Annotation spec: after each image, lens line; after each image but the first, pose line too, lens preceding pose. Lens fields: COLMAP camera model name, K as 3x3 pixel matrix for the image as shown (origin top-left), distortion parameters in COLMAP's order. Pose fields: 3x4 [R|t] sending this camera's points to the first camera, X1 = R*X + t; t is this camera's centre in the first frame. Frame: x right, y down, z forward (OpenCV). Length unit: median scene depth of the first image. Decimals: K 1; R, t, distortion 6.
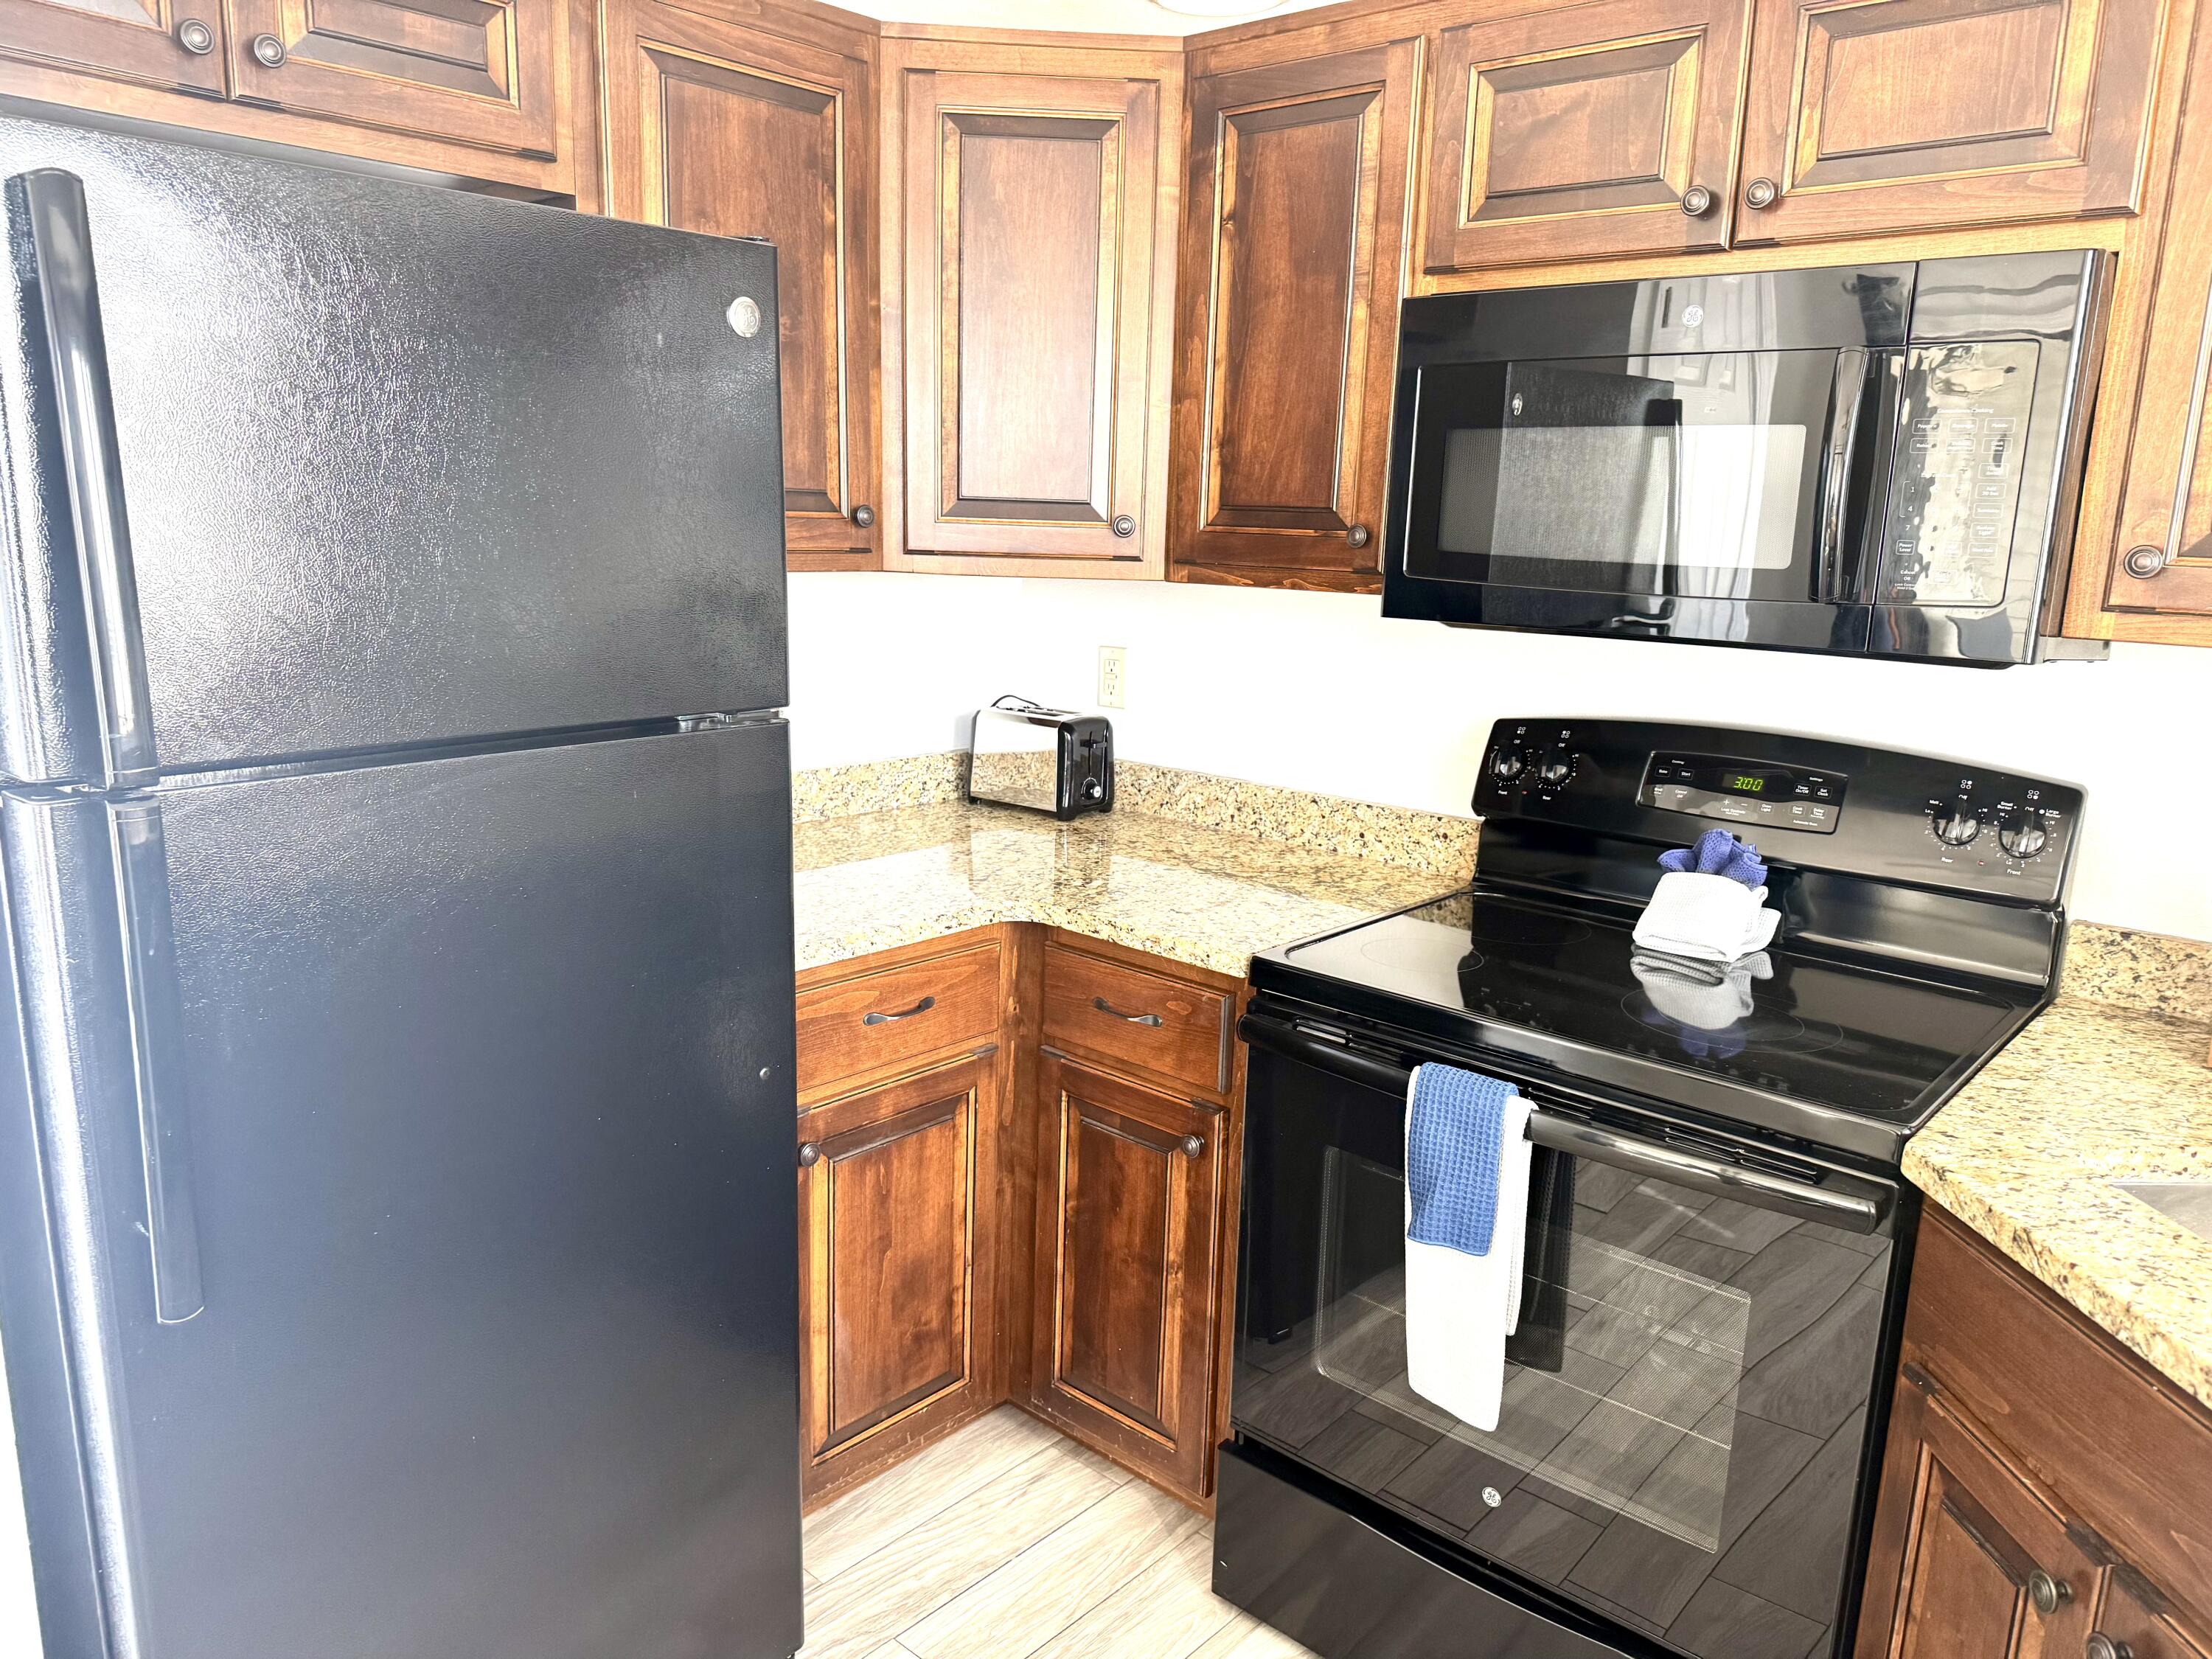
lens RADIAL K [[1556.2, 0, 1090.0], [0, 1556.2, 845.3], [0, 0, 1]] dist [0.042925, -0.052857]
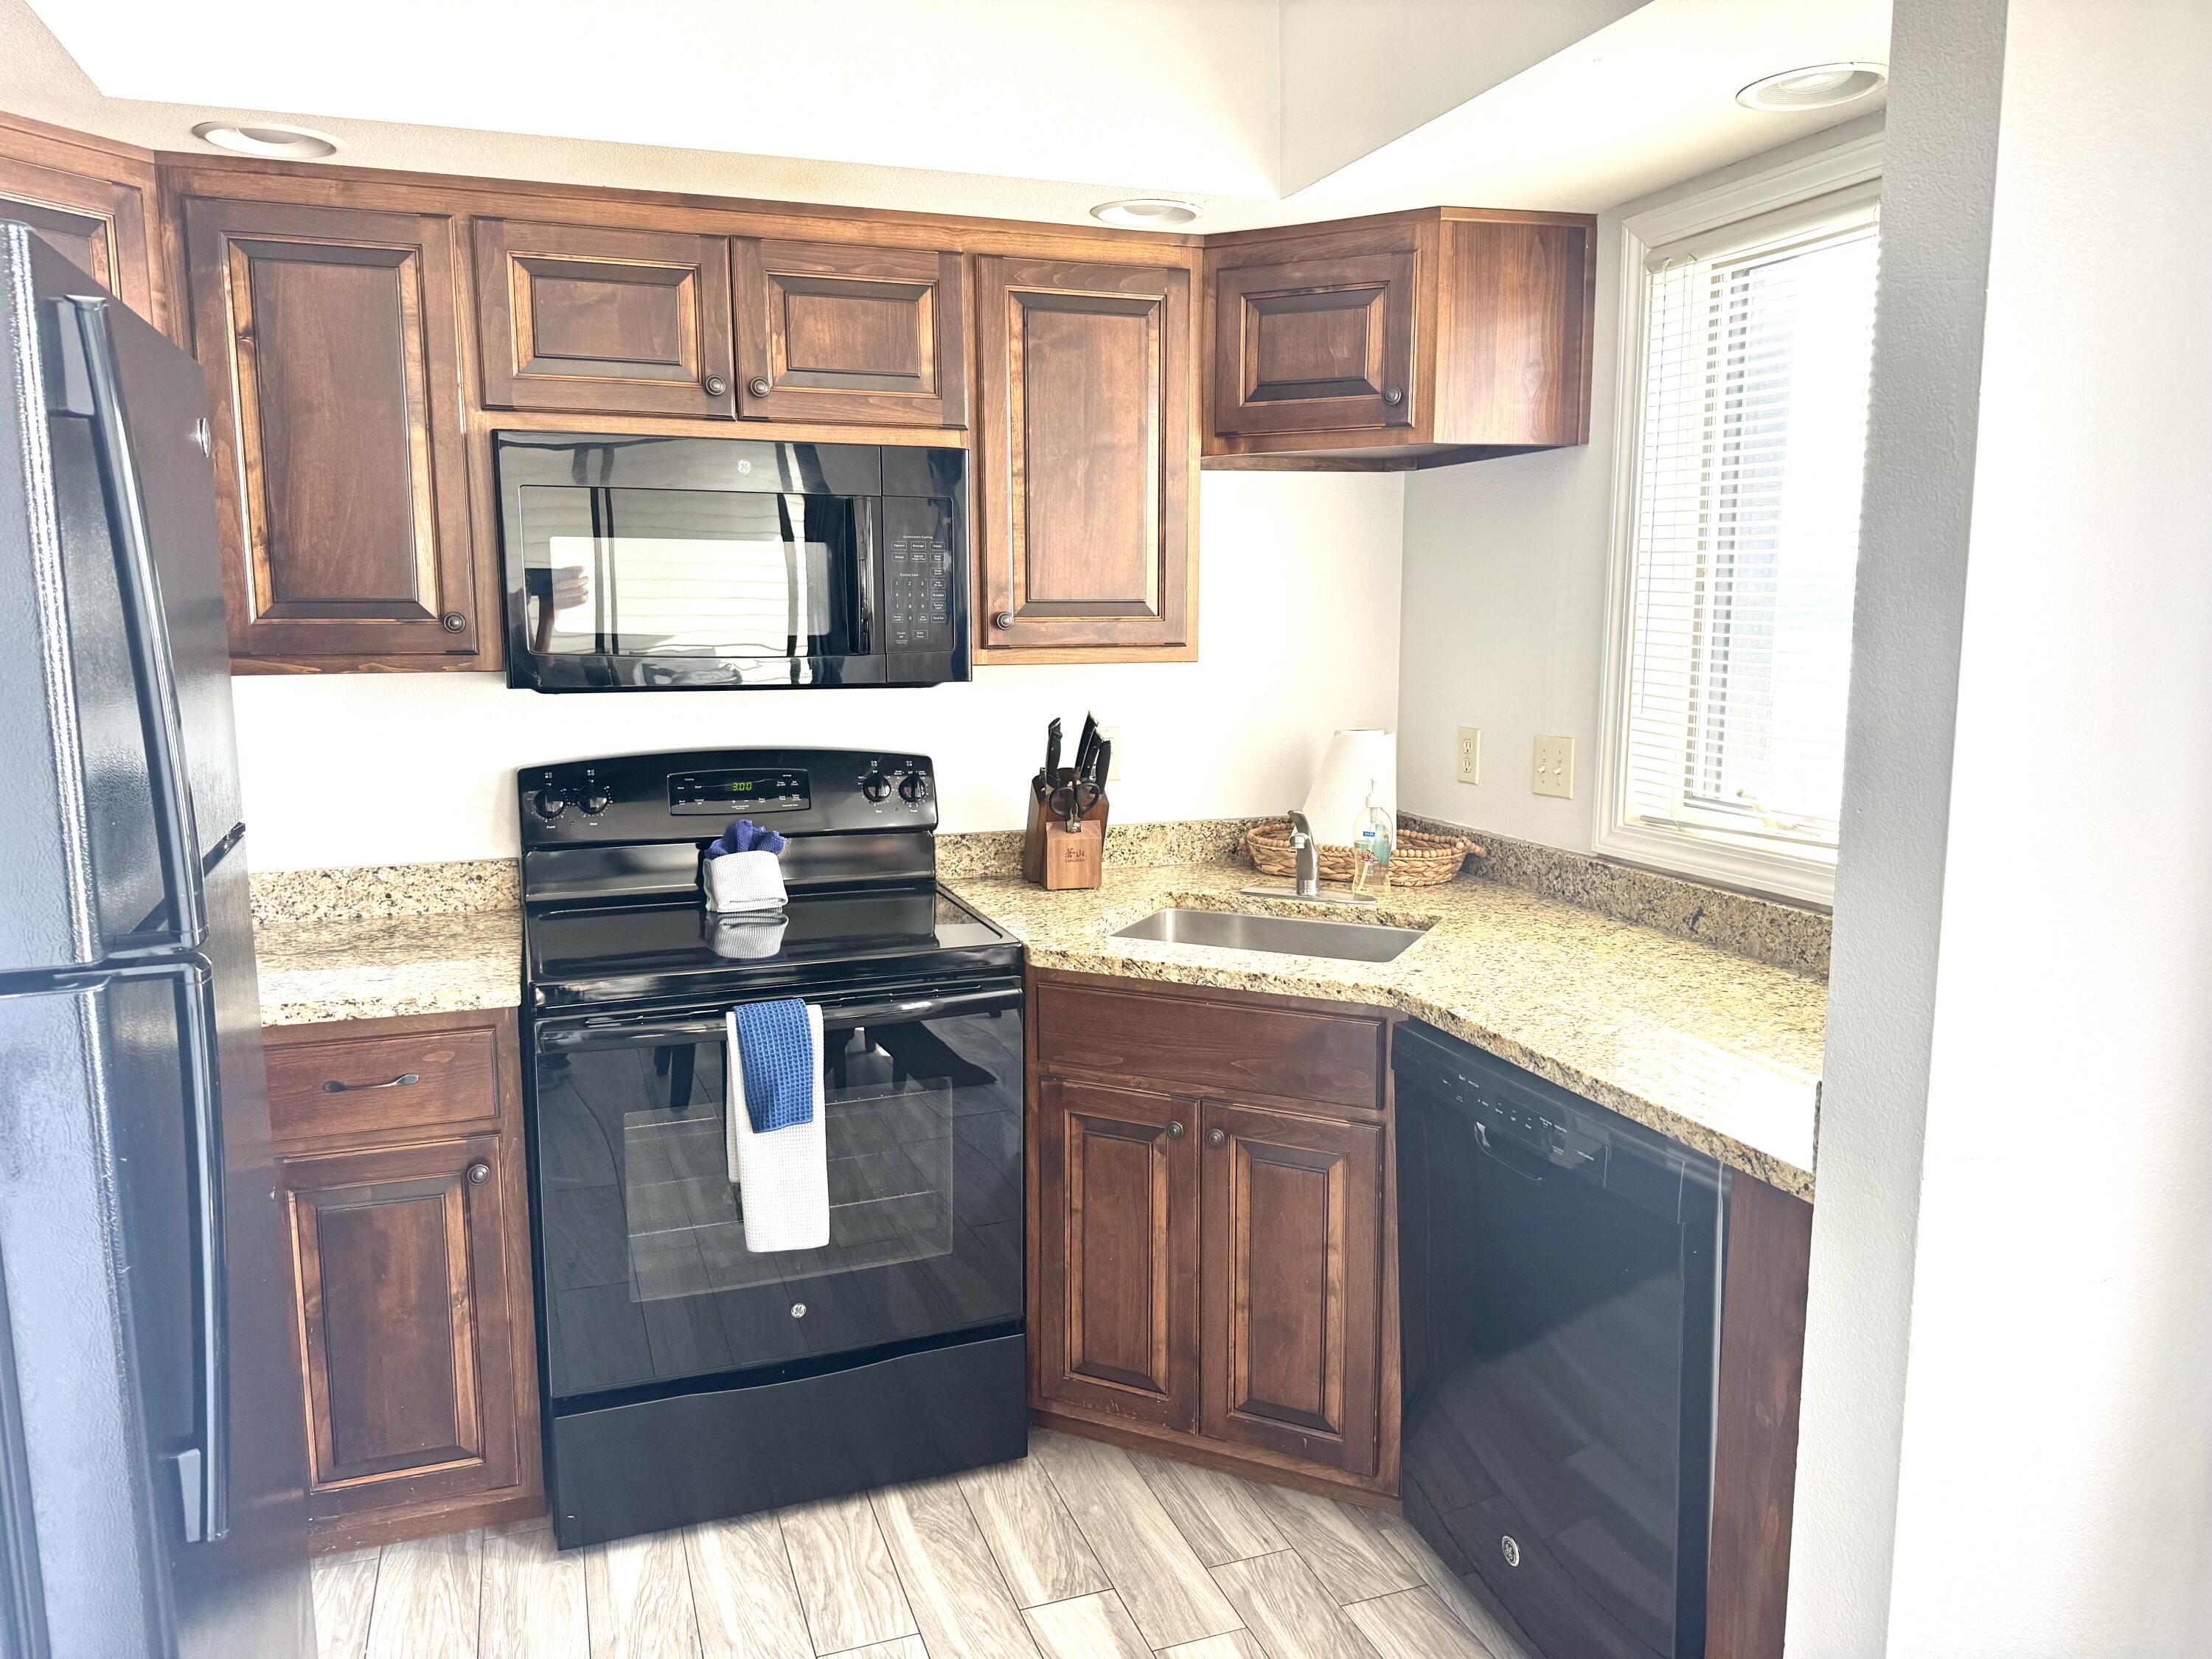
lens RADIAL K [[1556.2, 0, 1098.7], [0, 1556.2, 832.7], [0, 0, 1]] dist [0.042925, -0.052857]
pose [[0.471935, -0.162649, 0.866500, -0.658045], [0.201904, 0.976654, 0.073359, -0.036709], [-0.858203, 0.140329, 0.493757, 0.036873]]
